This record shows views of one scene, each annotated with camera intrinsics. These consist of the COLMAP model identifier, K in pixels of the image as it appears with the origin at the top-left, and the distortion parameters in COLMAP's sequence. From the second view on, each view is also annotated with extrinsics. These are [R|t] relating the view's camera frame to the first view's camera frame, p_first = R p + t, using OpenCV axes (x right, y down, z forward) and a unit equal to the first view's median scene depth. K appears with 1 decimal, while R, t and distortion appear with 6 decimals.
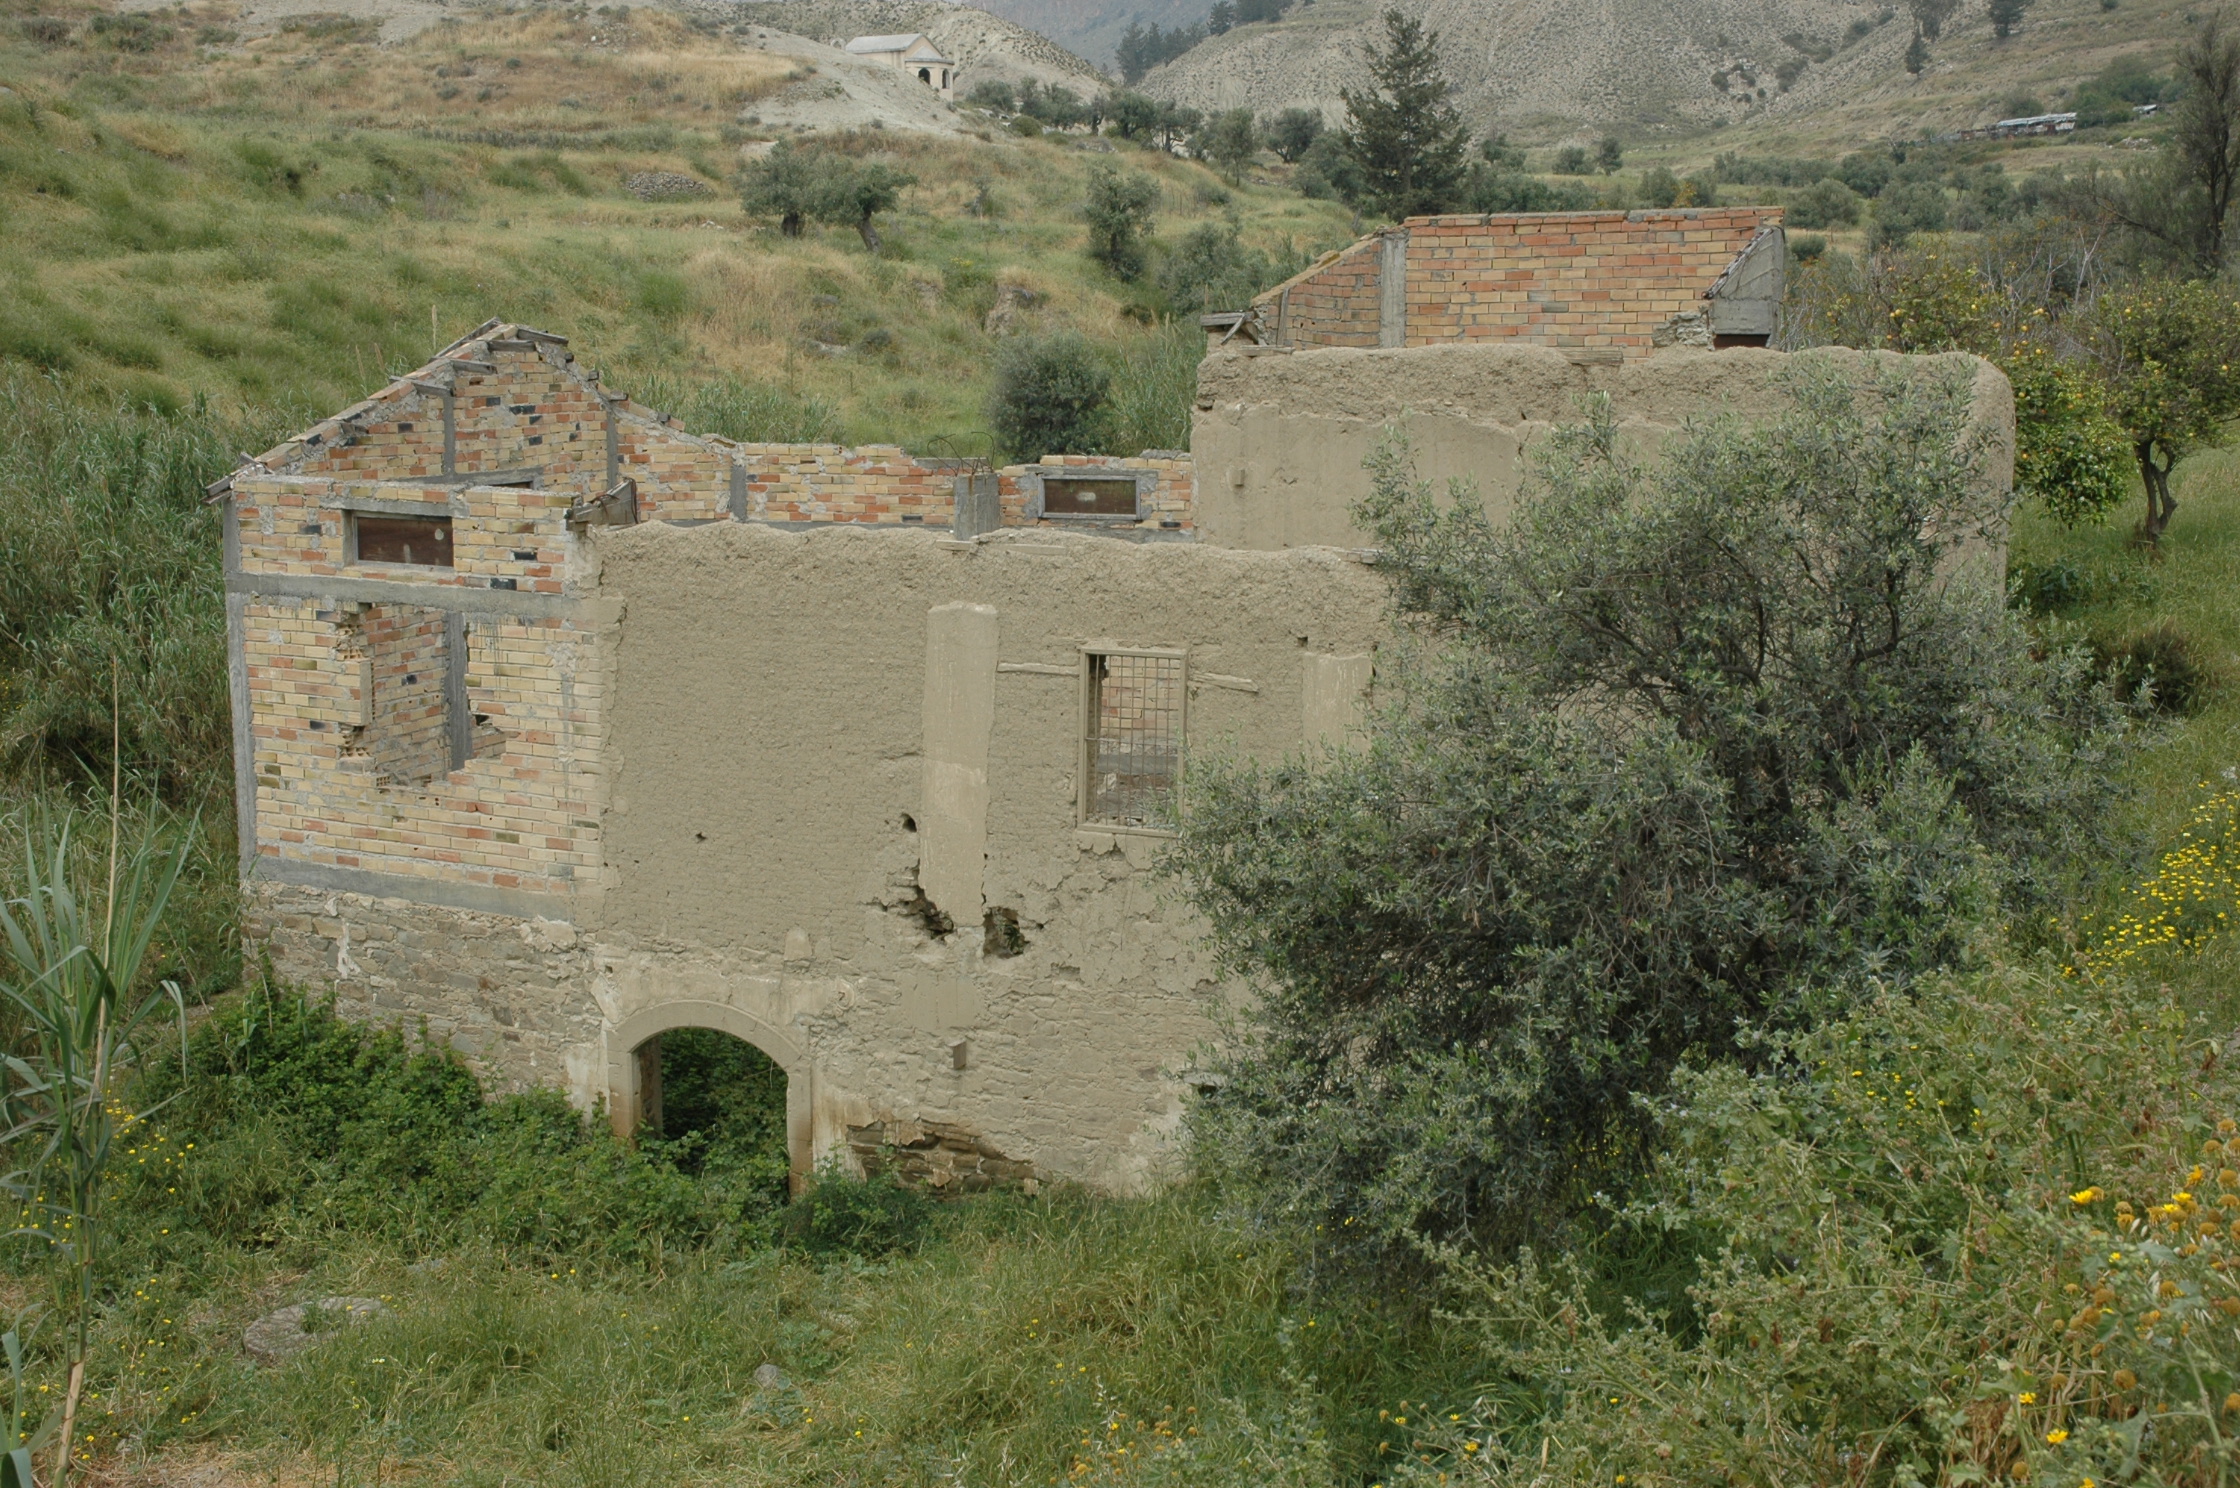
lens RADIAL K [[2696.4, 0, 1121.9], [0, 2696.4, 759.0], [0, 0, 1]] dist [0.017925, 0.000000]
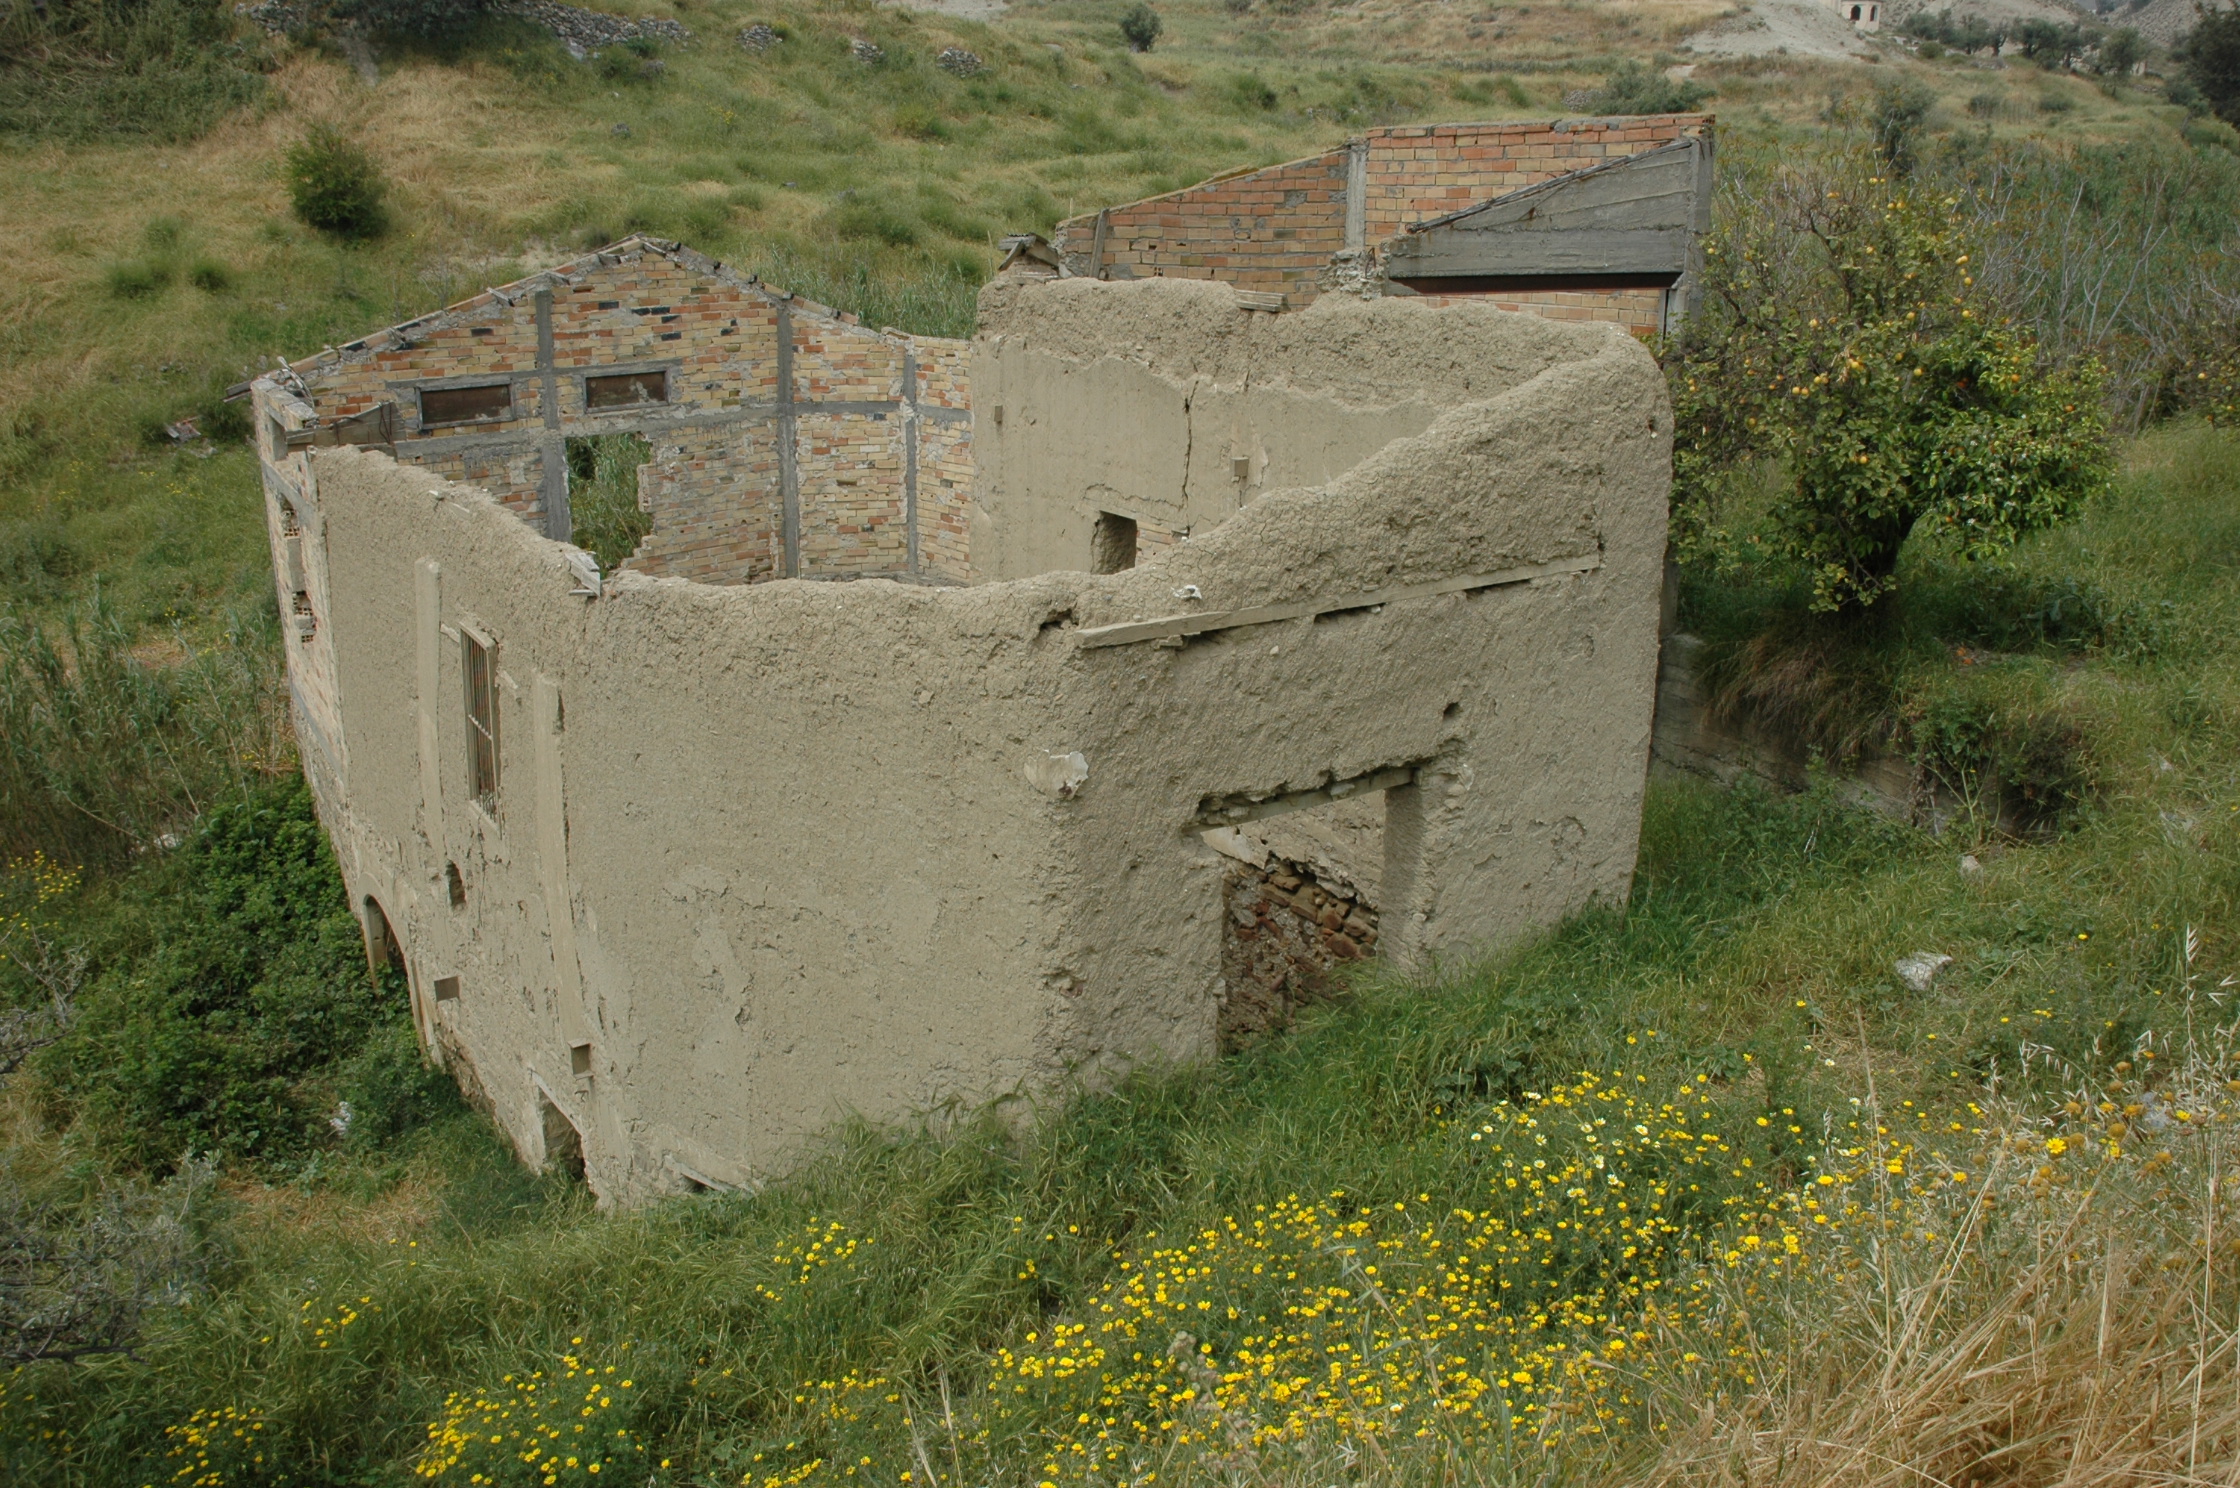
lens RADIAL K [[1750.4, 0, 1109.8], [0, 1750.4, 756.6], [0, 0, 1]] dist [-0.134776, 0.088612]
pose [[0.857688, 0.158179, -0.489236, 0.426767], [-0.079213, 0.980793, 0.178240, -0.106020], [0.508033, -0.114121, 0.853744, 0.520911]]
